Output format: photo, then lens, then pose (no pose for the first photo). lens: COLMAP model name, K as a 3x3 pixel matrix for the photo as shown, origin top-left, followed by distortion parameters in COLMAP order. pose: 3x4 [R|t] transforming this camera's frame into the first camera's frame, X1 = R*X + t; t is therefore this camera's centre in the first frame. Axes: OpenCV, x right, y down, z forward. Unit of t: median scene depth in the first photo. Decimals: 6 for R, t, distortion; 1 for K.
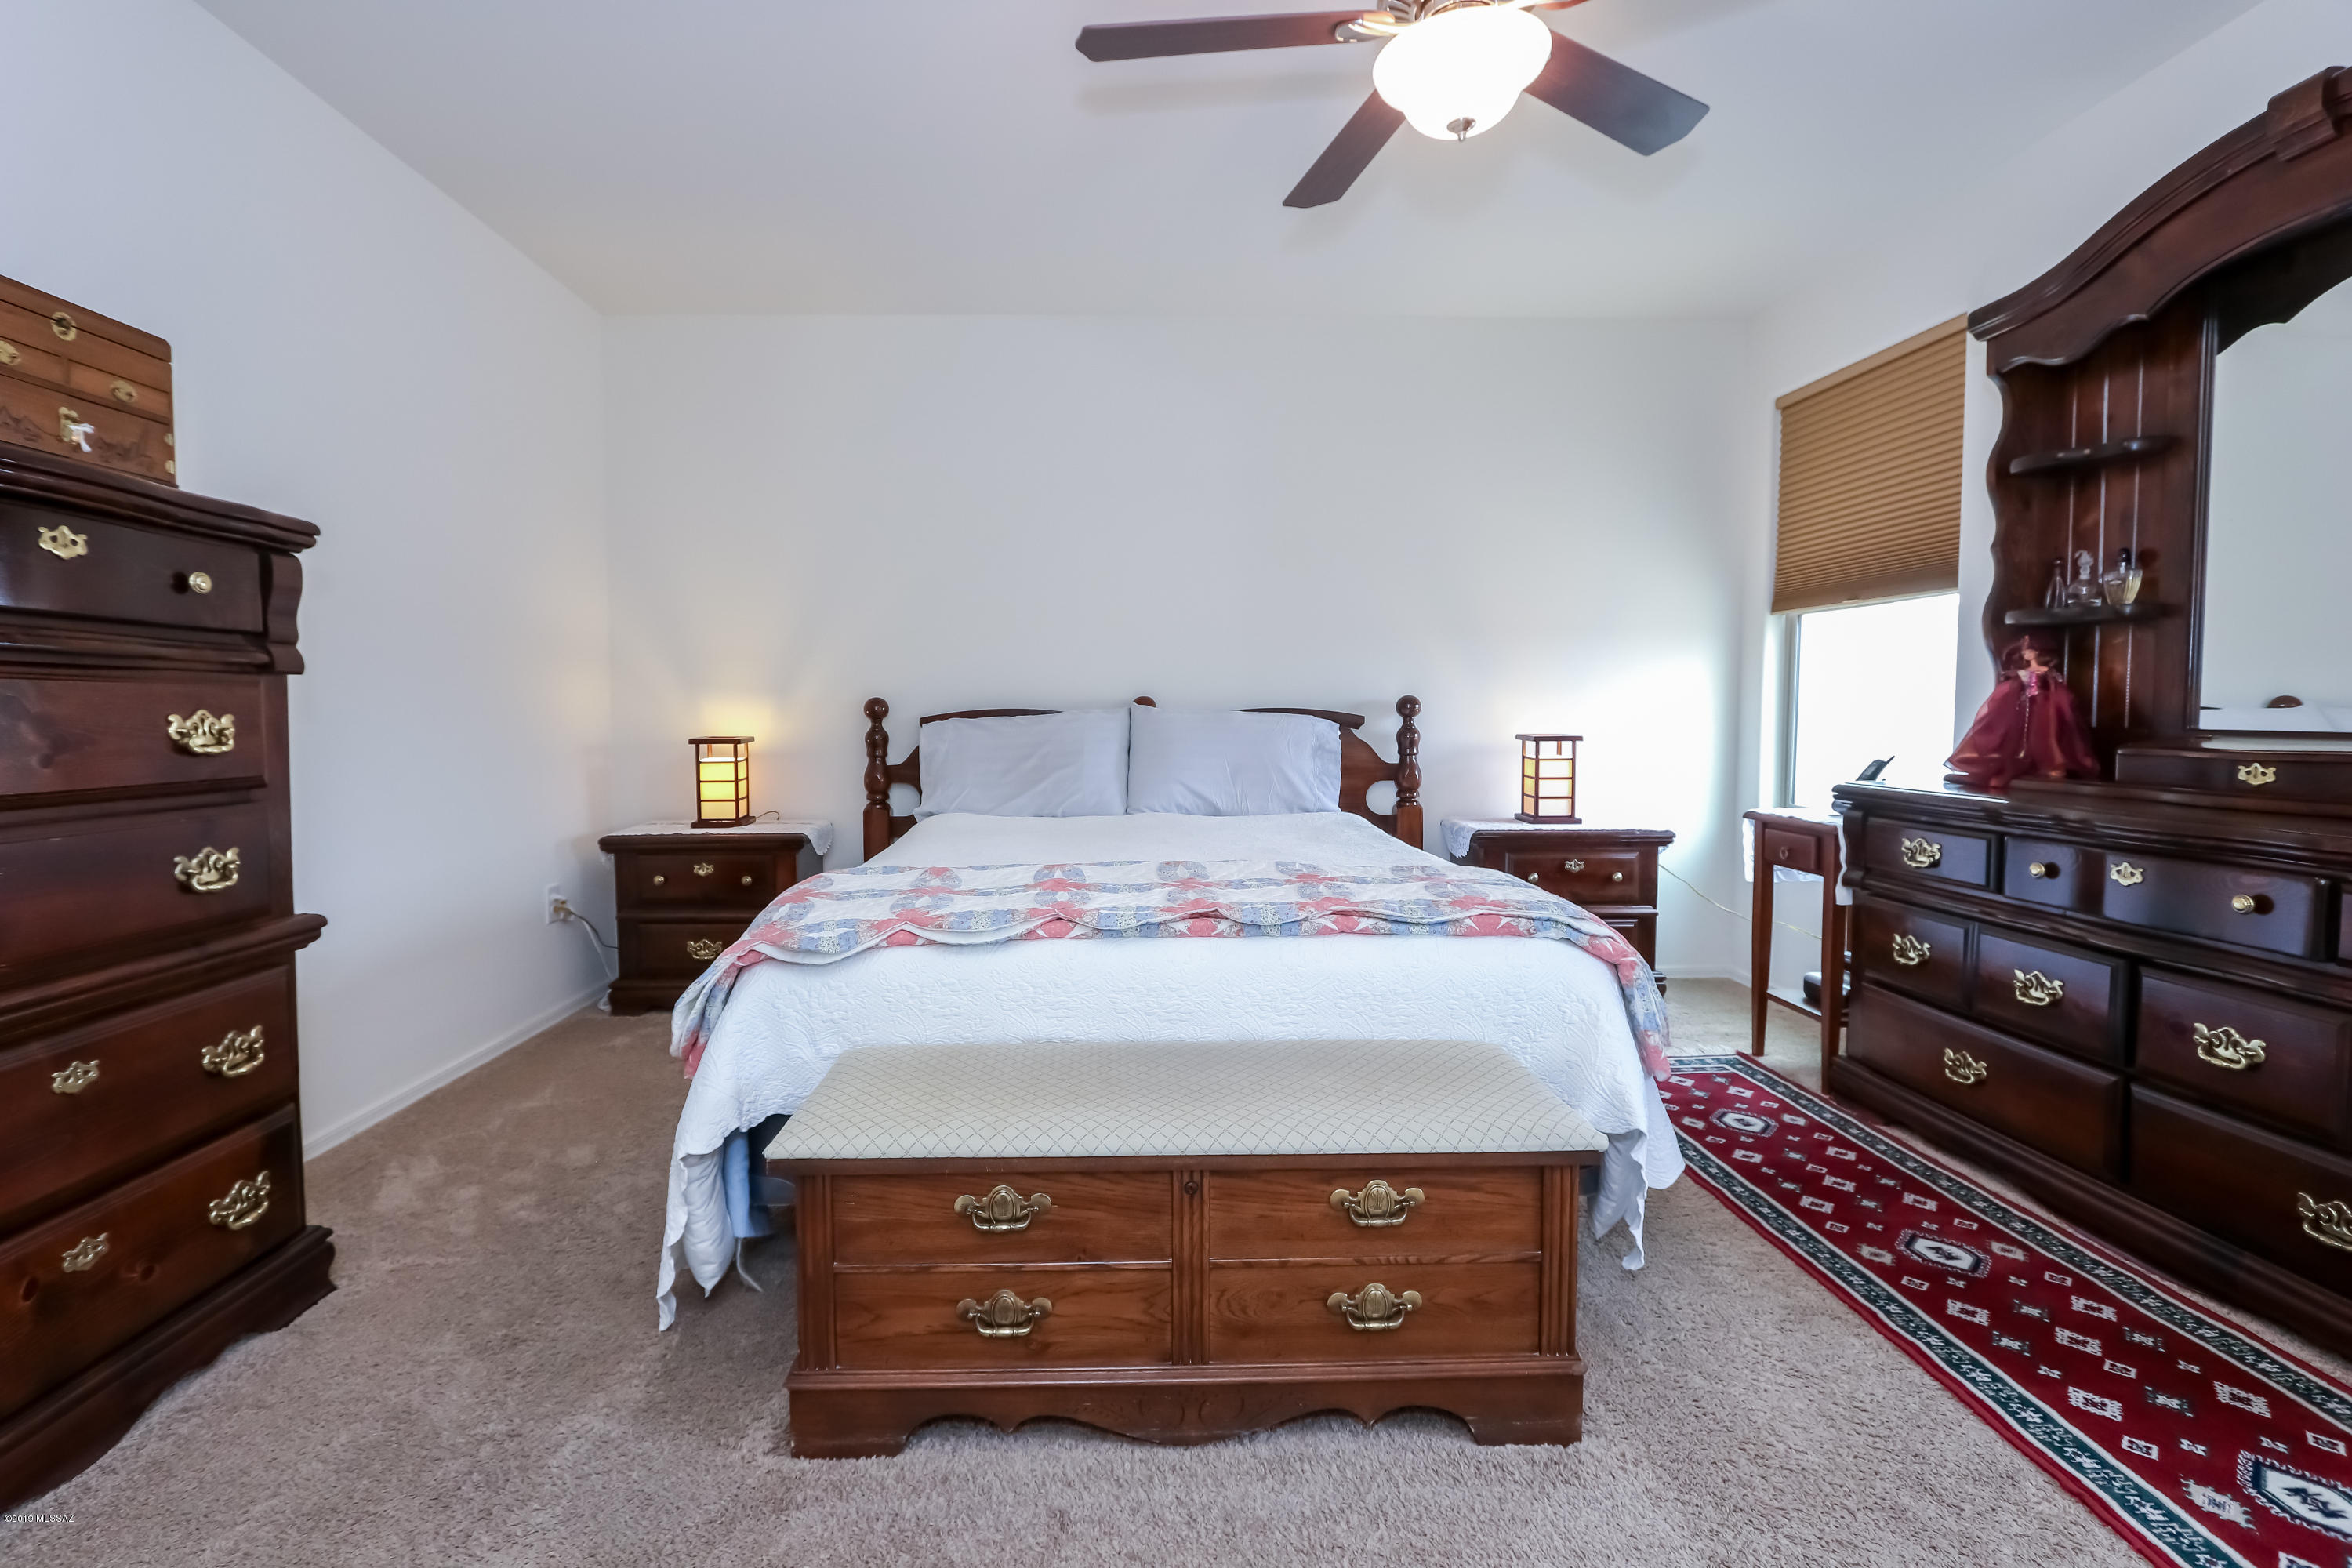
lens RADIAL K [[1108.2, 0, 1129.6], [0, 1108.2, 770.9], [0, 0, 1]] dist [-0.020244, 0.003840]
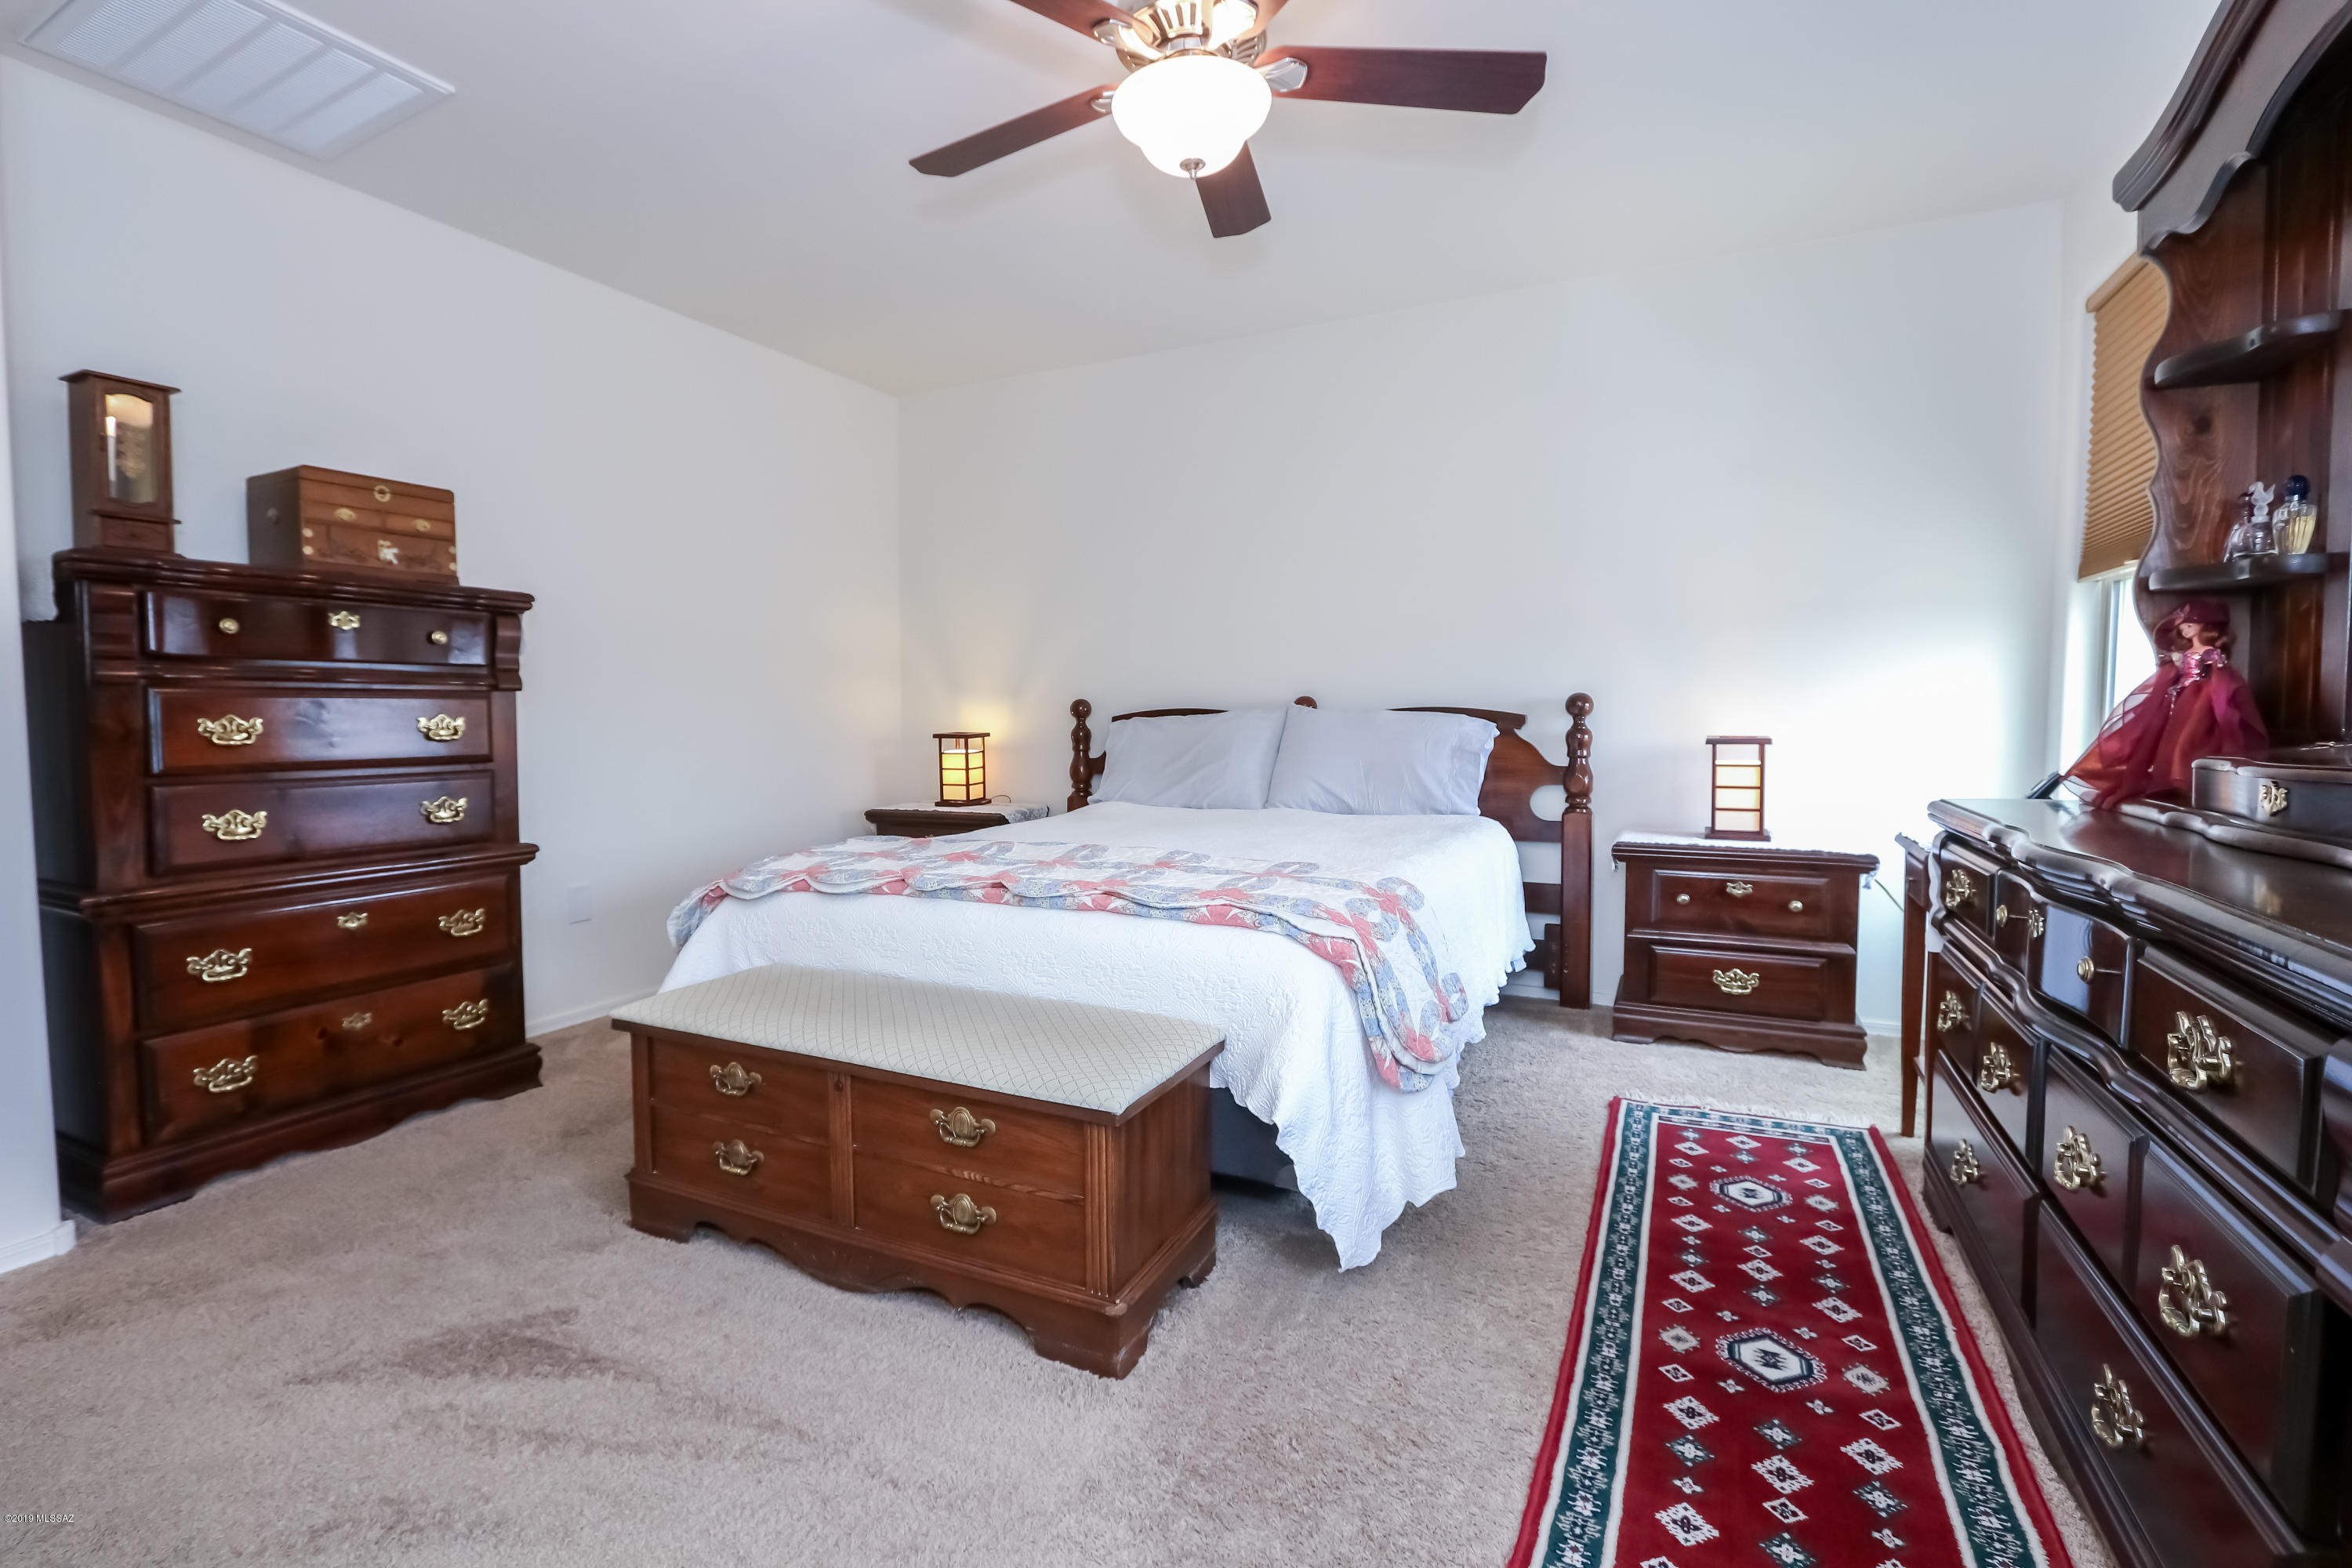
lens RADIAL K [[1108.2, 0, 1129.6], [0, 1108.2, 770.9], [0, 0, 1]] dist [-0.020244, 0.003840]
pose [[0.876266, 0.023150, -0.481272, 0.599924], [-0.022296, 0.999723, 0.007494, -0.003100], [0.481312, 0.004164, 0.876539, 0.024896]]
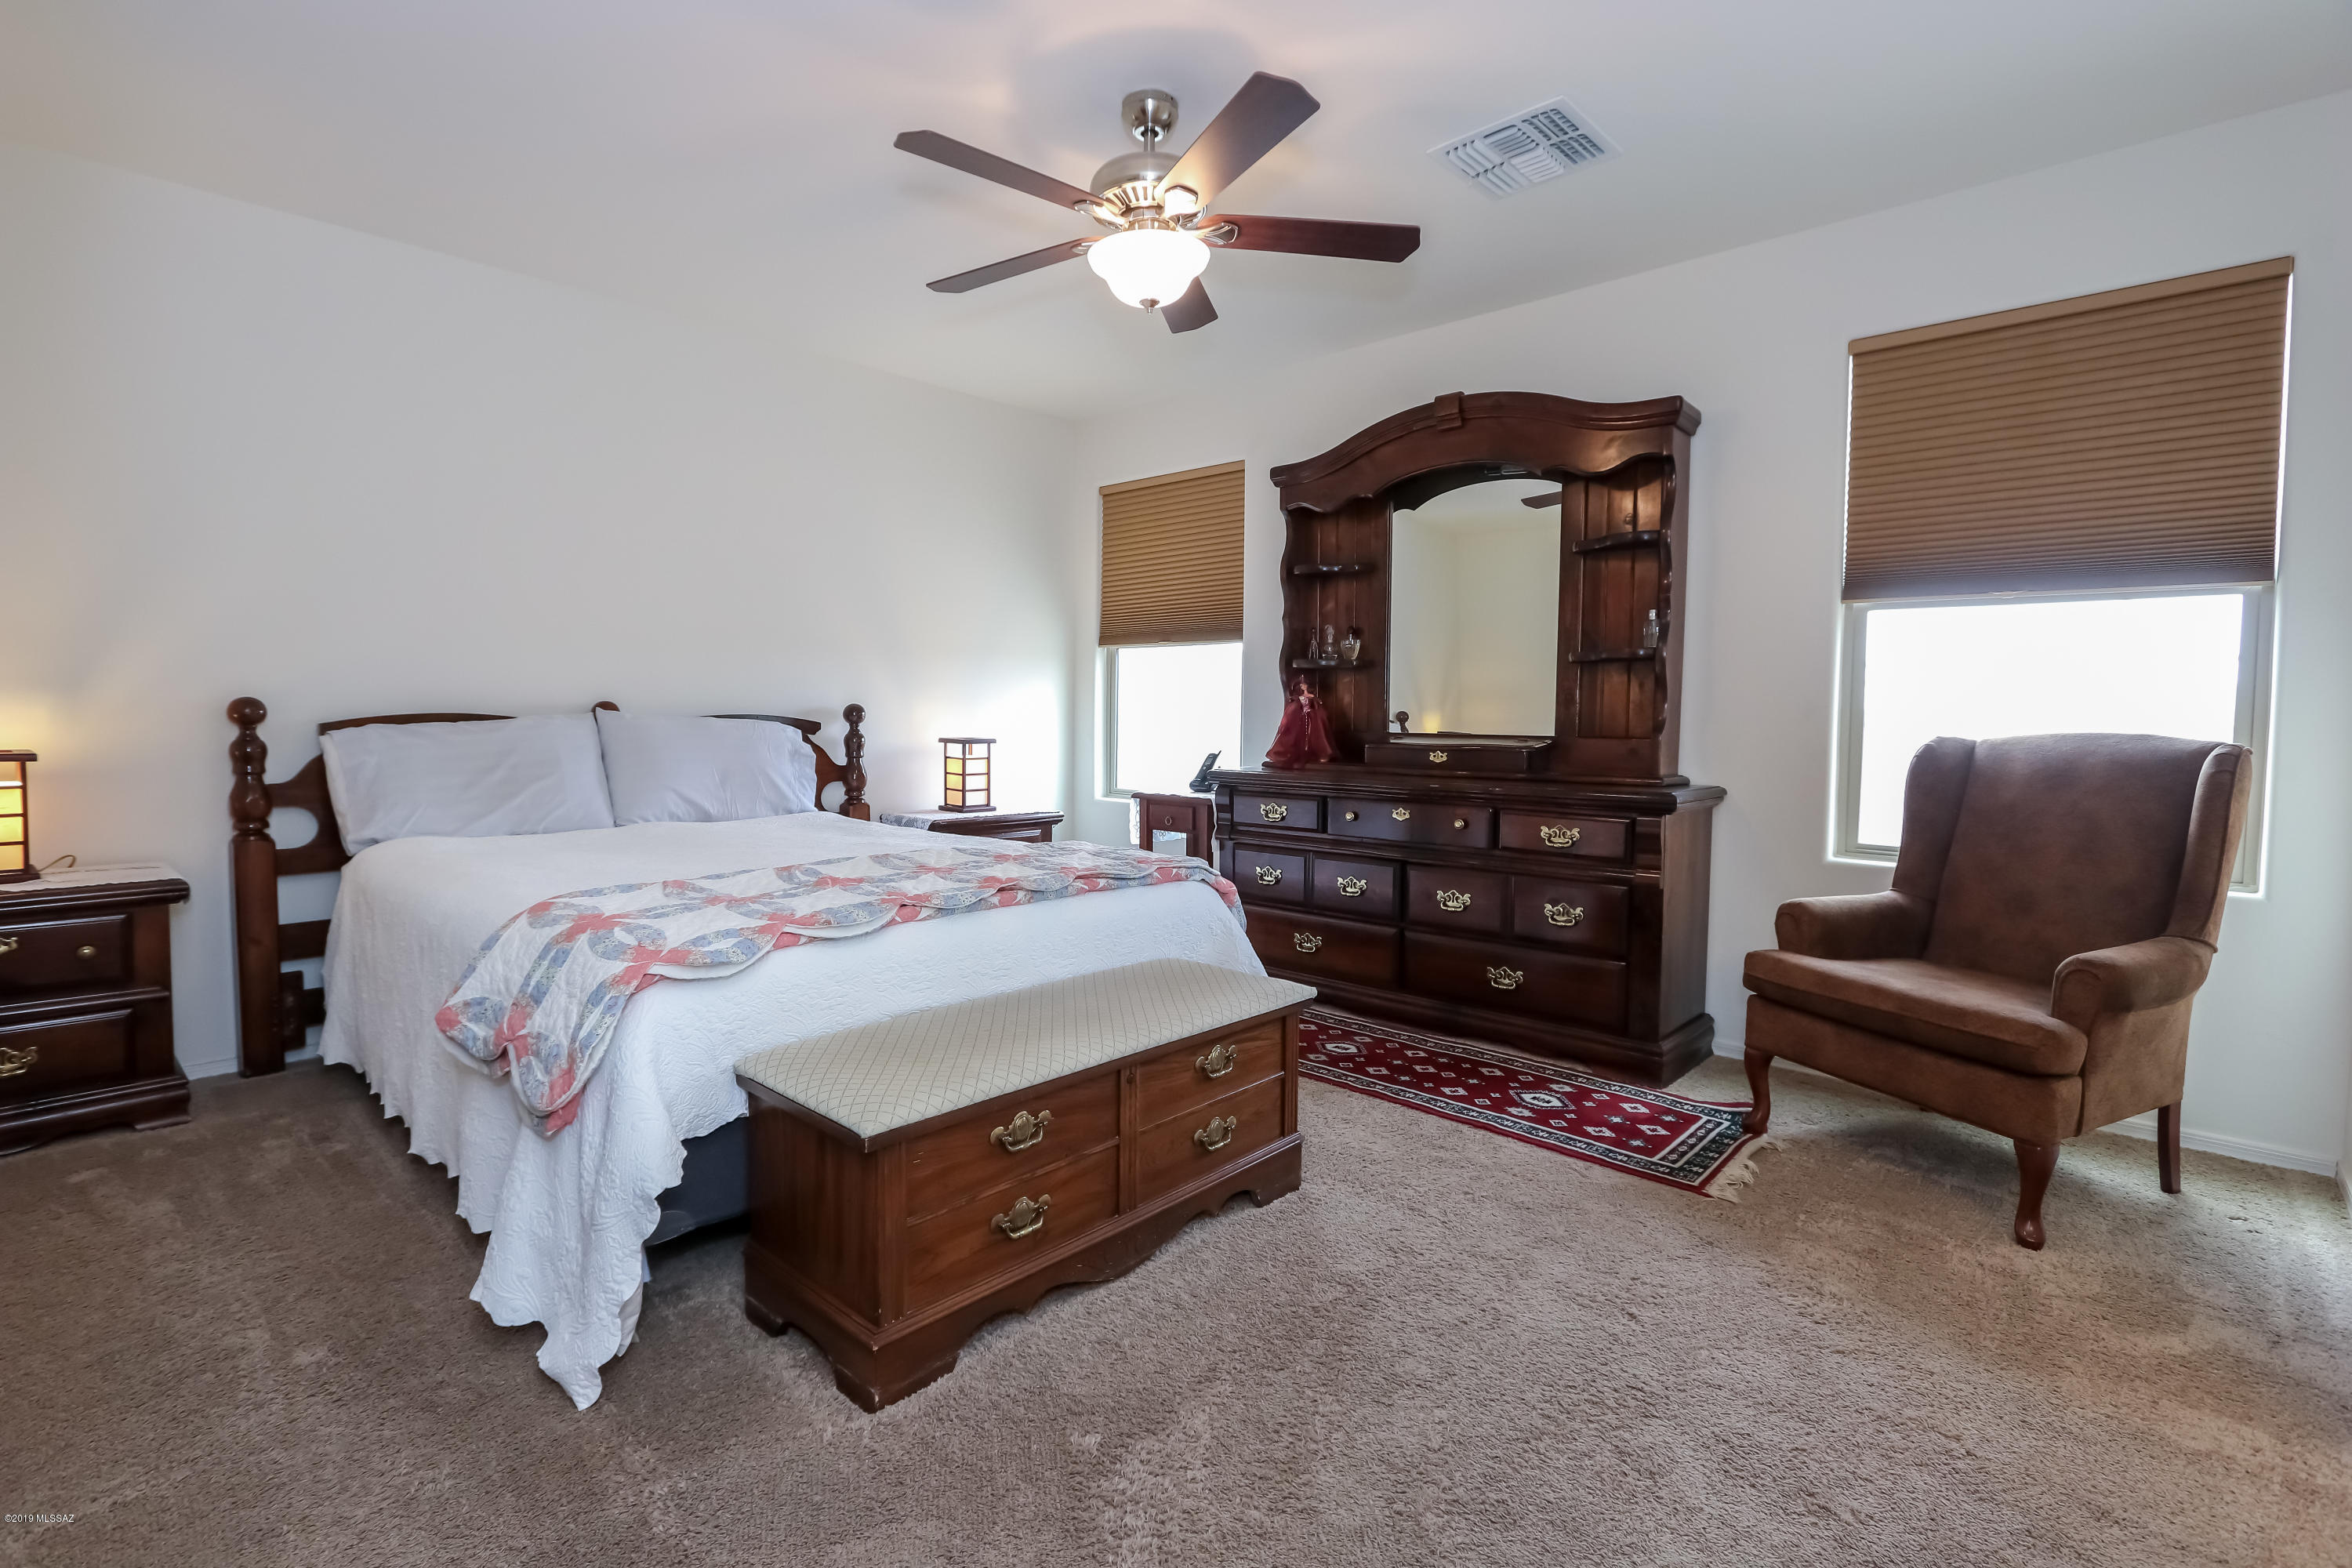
lens RADIAL K [[1108.0, 0, 1165.5], [0, 1108.0, 774.1], [0, 0, 1]] dist [-0.023133, 0.000393]
pose [[0.688650, -0.030818, 0.724439, -0.548912], [0.030338, 0.999446, 0.013679, -0.006012], [-0.724459, 0.012558, 0.689203, 0.024286]]
